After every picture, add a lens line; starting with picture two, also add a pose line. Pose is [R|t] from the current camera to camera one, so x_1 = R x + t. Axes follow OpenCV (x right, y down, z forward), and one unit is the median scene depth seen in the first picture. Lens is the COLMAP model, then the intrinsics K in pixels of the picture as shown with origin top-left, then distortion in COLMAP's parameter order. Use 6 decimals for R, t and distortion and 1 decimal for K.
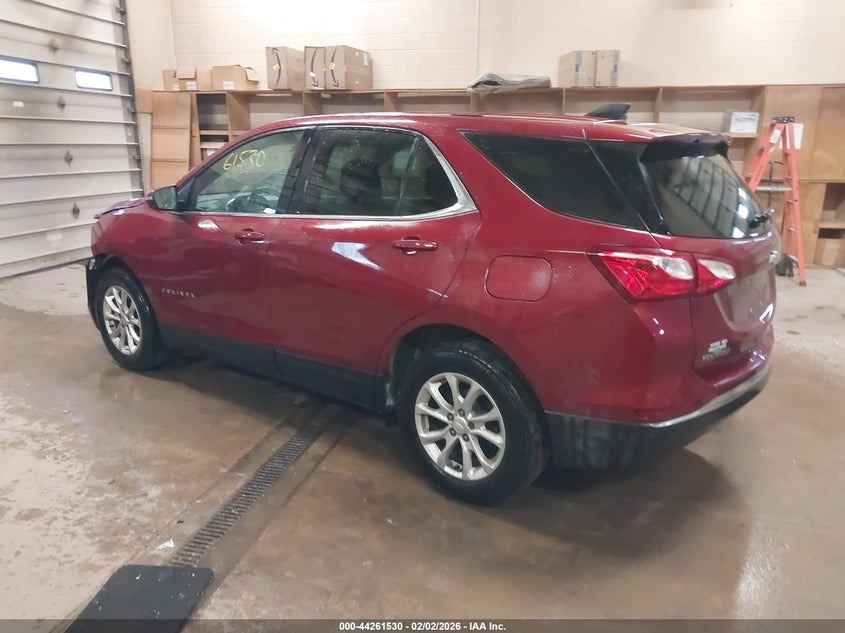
lens RADIAL K [[660.7, 0, 422.5], [0, 660.7, 316.5], [0, 0, 1]] dist [0.009450, 0.006100]
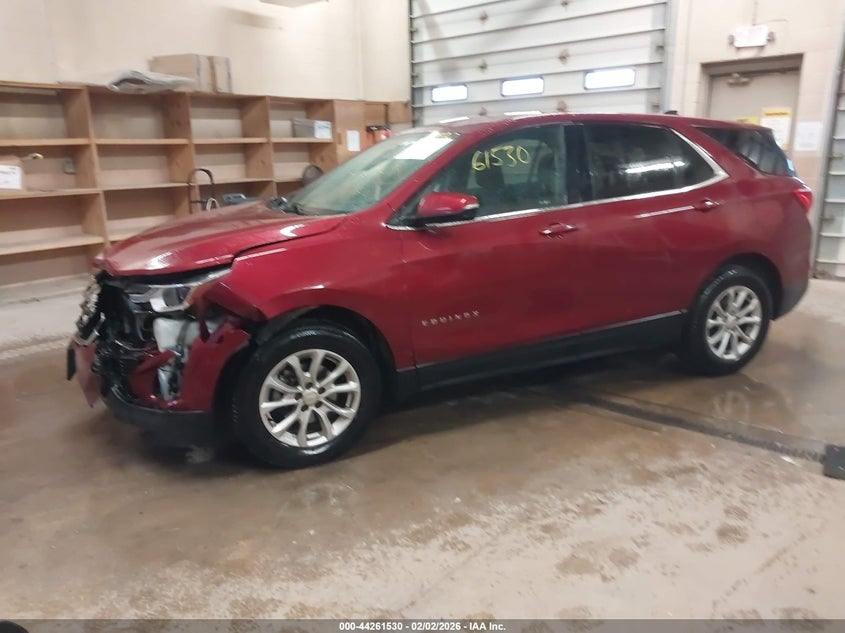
lens RADIAL K [[660.7, 0, 422.5], [0, 660.7, 316.5], [0, 0, 1]] dist [0.009450, 0.006100]
pose [[0.454040, -0.235272, 0.859357, -1.296623], [0.251749, 0.959081, 0.129564, -0.181925], [-0.854676, 0.157515, 0.494690, 0.717254]]
